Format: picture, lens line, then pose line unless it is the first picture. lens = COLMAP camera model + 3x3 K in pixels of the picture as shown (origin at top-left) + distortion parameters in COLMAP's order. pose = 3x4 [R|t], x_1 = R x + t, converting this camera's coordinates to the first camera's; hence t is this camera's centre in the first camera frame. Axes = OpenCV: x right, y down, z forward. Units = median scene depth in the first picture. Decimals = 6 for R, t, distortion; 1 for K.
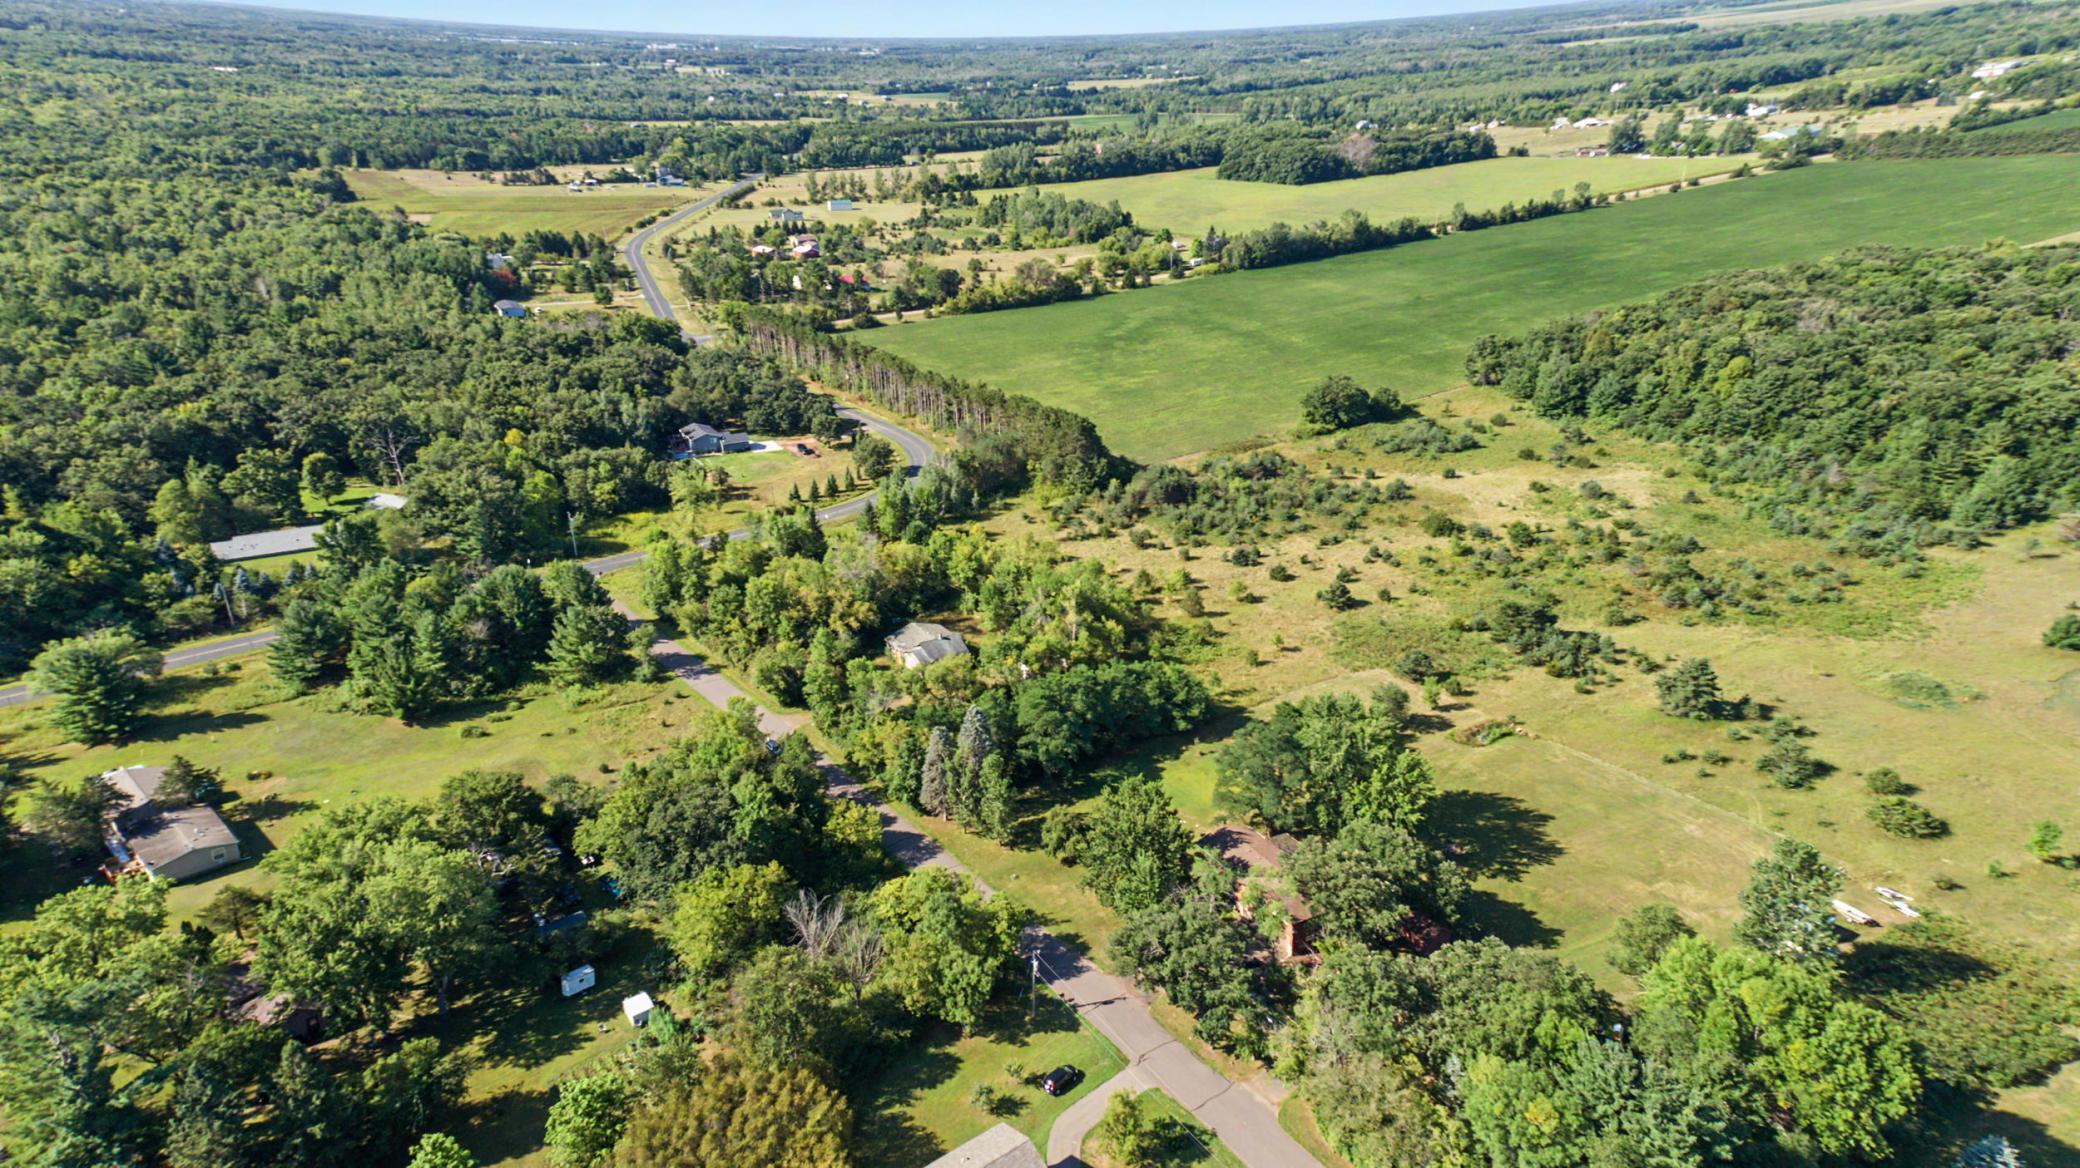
lens RADIAL K [[1342.2, 0, 1040.0], [0, 1342.2, 584.0], [0, 0, 1]] dist [0.260382, 0.115147]
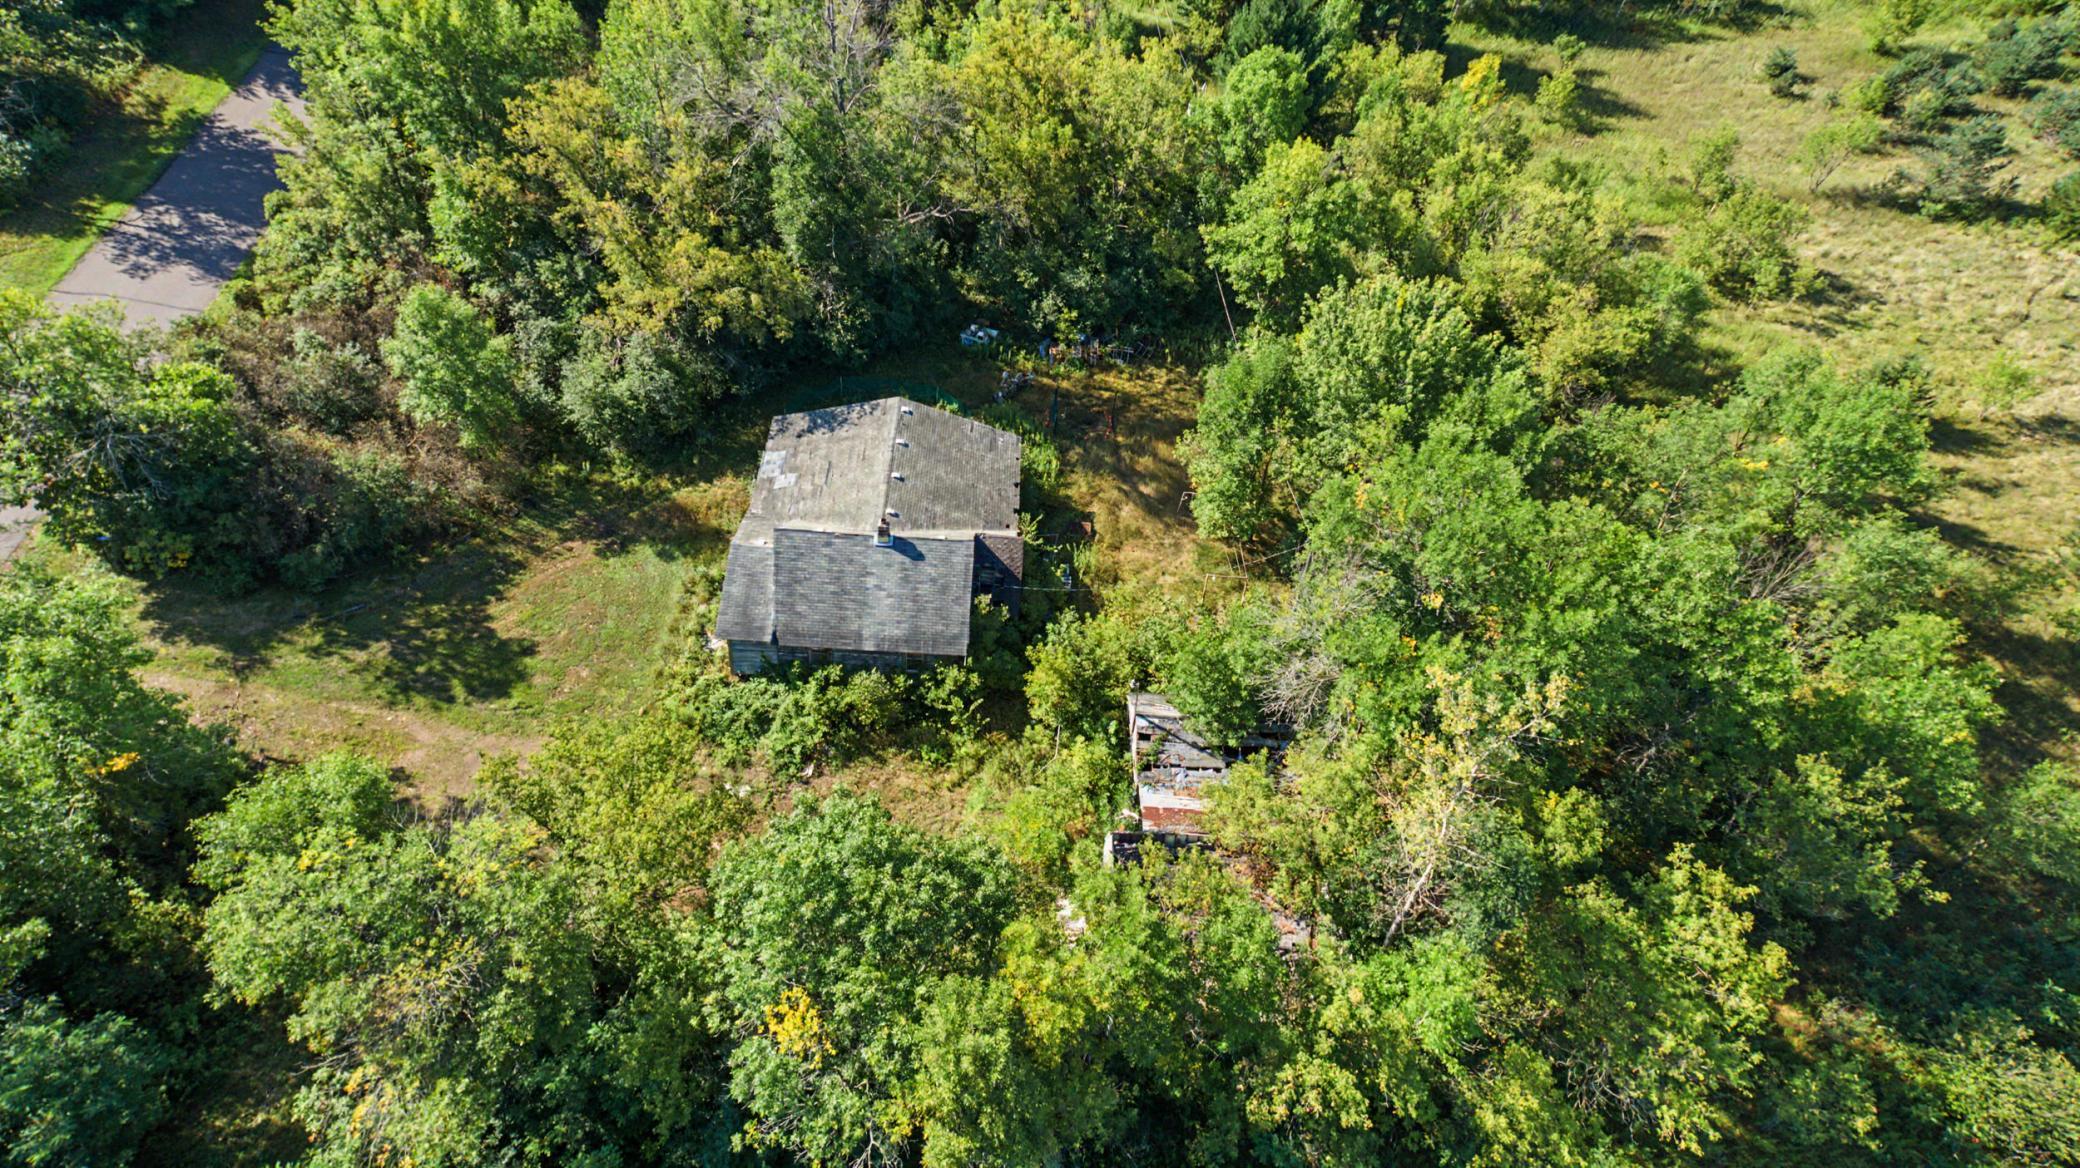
lens RADIAL K [[1342.2, 0, 1040.0], [0, 1342.2, 584.0], [0, 0, 1]] dist [0.260382, 0.115147]
pose [[0.820432, 0.447176, -0.356264, 0.023495], [-0.291462, 0.863188, 0.412257, -0.040590], [0.491875, -0.234391, 0.838522, 0.632115]]
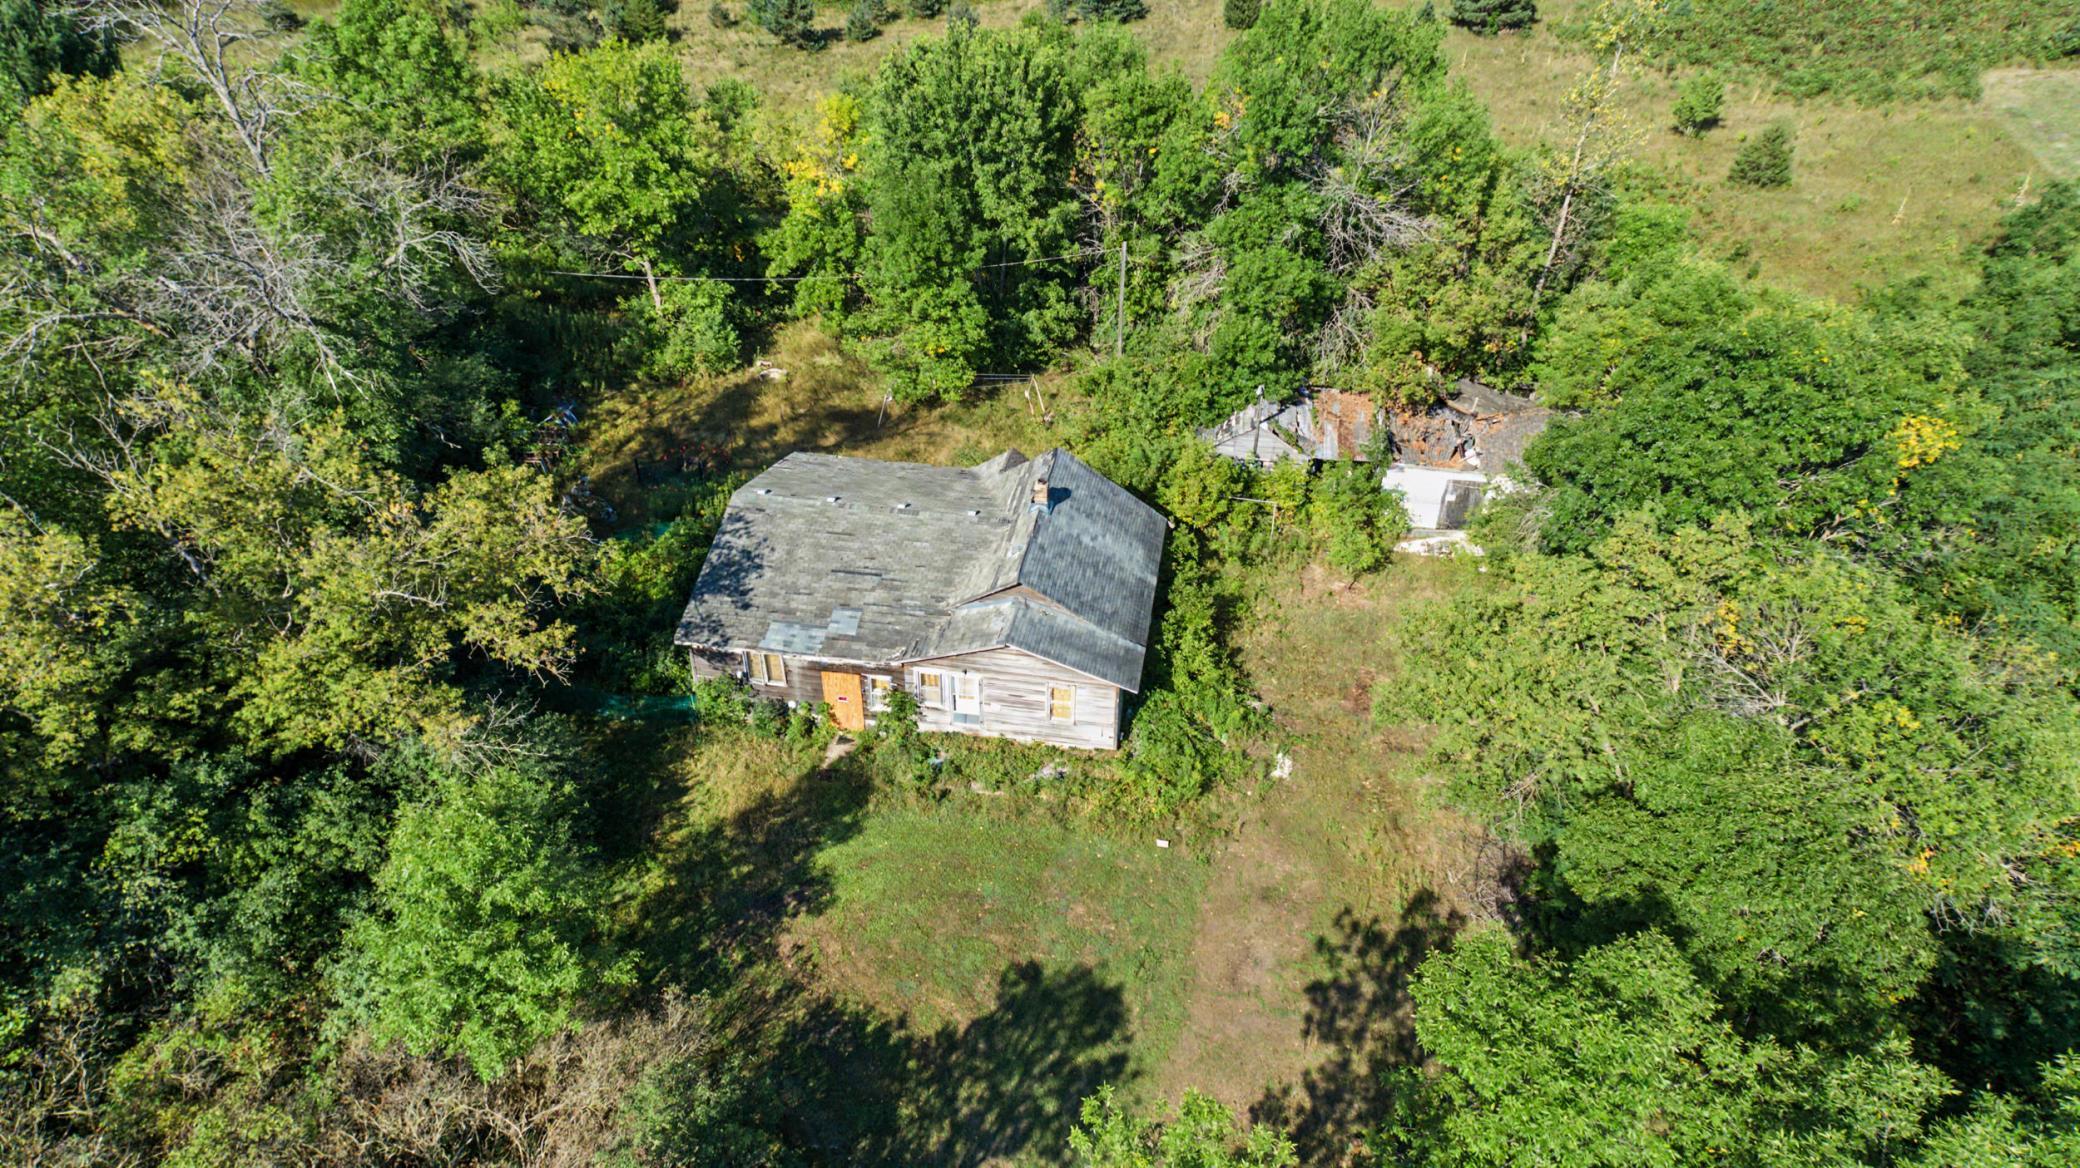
lens RADIAL K [[1342.2, 0, 1040.0], [0, 1342.2, 584.0], [0, 0, 1]] dist [0.260382, 0.115147]
pose [[0.686331, -0.413508, 0.598299, -0.143843], [0.251782, 0.906864, 0.337940, -0.008734], [-0.682316, -0.081297, 0.726523, 0.665927]]
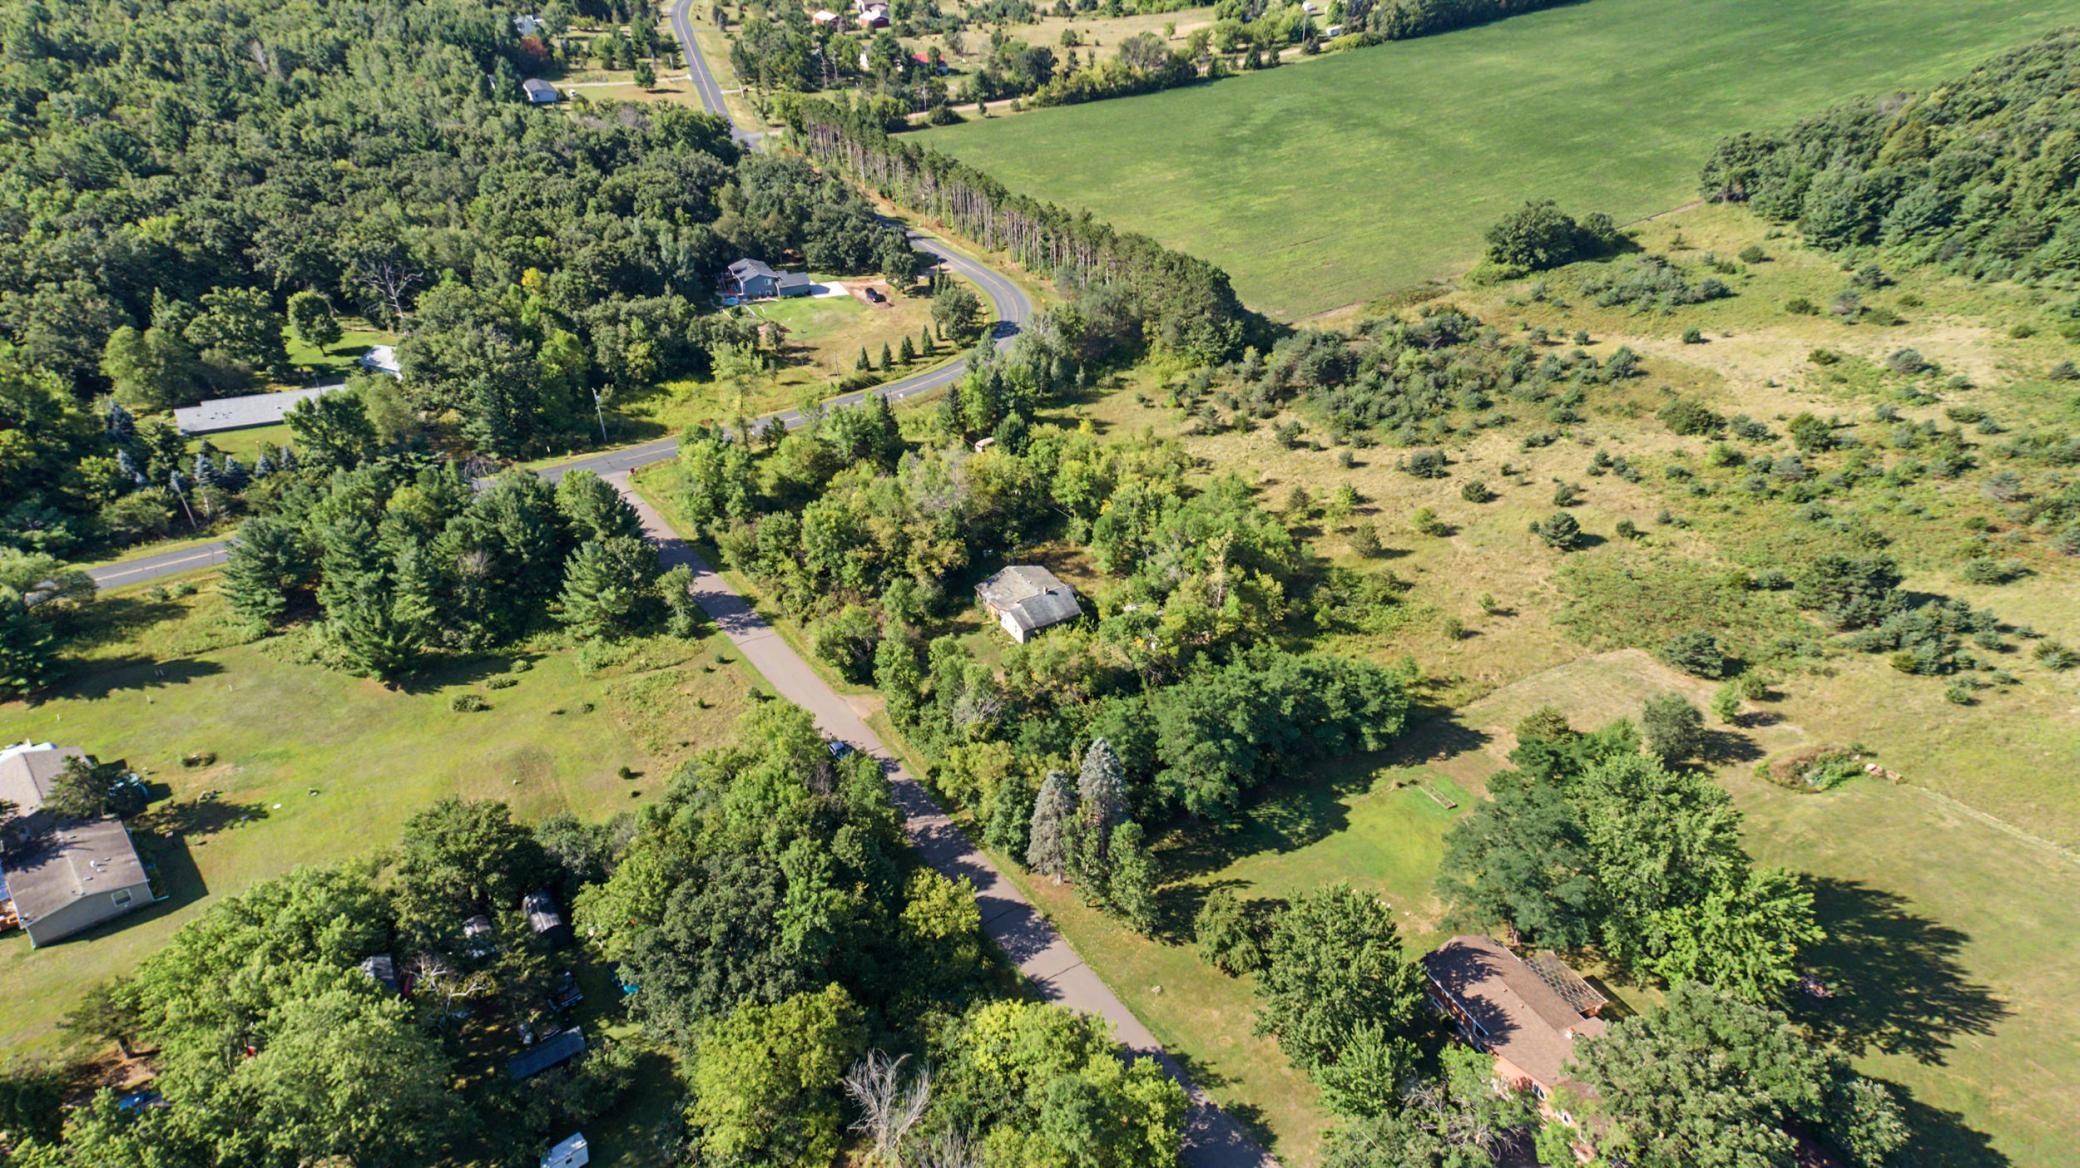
lens RADIAL K [[1342.2, 0, 1040.0], [0, 1342.2, 584.0], [0, 0, 1]] dist [0.260382, 0.115147]
pose [[0.998447, 0.026035, -0.049244, -0.029835], [-0.018175, 0.987933, 0.153813, -0.065521], [0.052654, -0.152679, 0.986872, 0.173112]]
